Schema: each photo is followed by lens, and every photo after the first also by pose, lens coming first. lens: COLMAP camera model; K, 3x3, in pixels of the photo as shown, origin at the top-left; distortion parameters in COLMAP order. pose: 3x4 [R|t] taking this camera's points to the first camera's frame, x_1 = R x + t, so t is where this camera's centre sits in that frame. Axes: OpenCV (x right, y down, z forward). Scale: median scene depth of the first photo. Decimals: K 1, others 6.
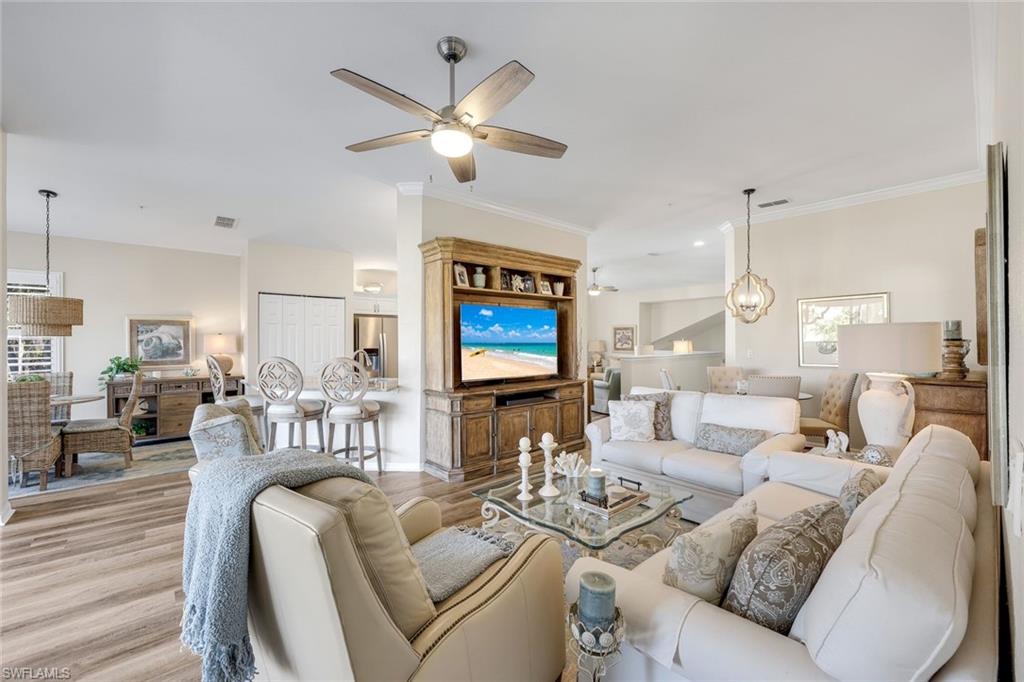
lens RADIAL K [[421.2, 0, 515.4], [0, 421.2, 340.1], [0, 0, 1]] dist [-0.003508, -0.000256]
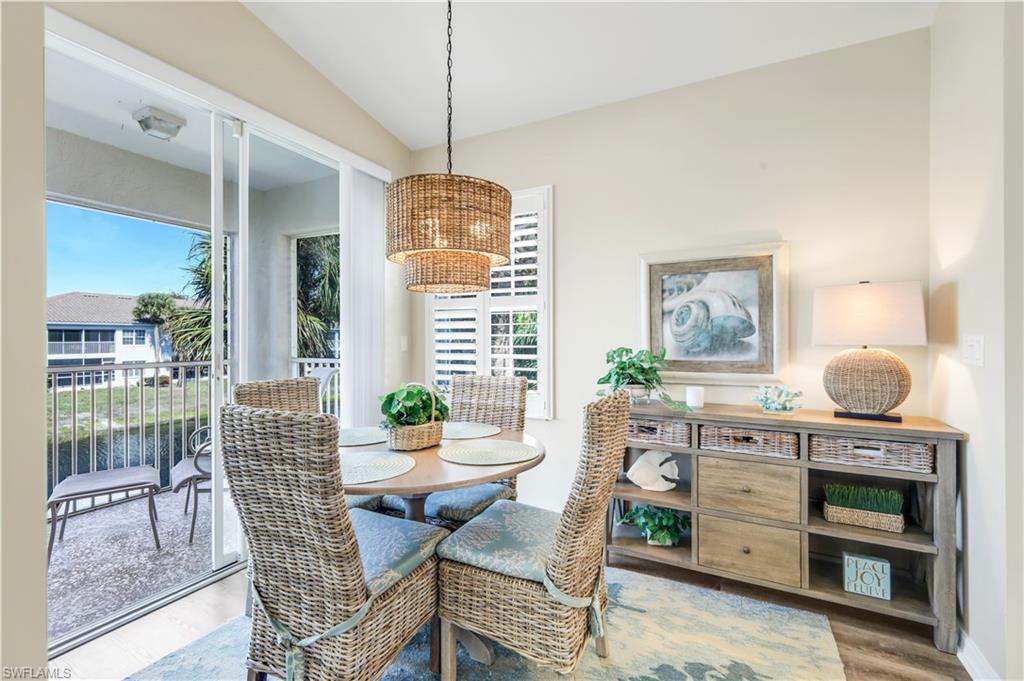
lens RADIAL K [[440.4, 0, 512.7], [0, 440.4, 341.2], [0, 0, 1]] dist [-0.004468, -0.000151]
pose [[0.365701, 0.004495, -0.930722, -0.526900], [-0.005385, 0.999982, 0.002714, 0.030421], [0.930717, 0.004019, 0.365718, 0.681060]]
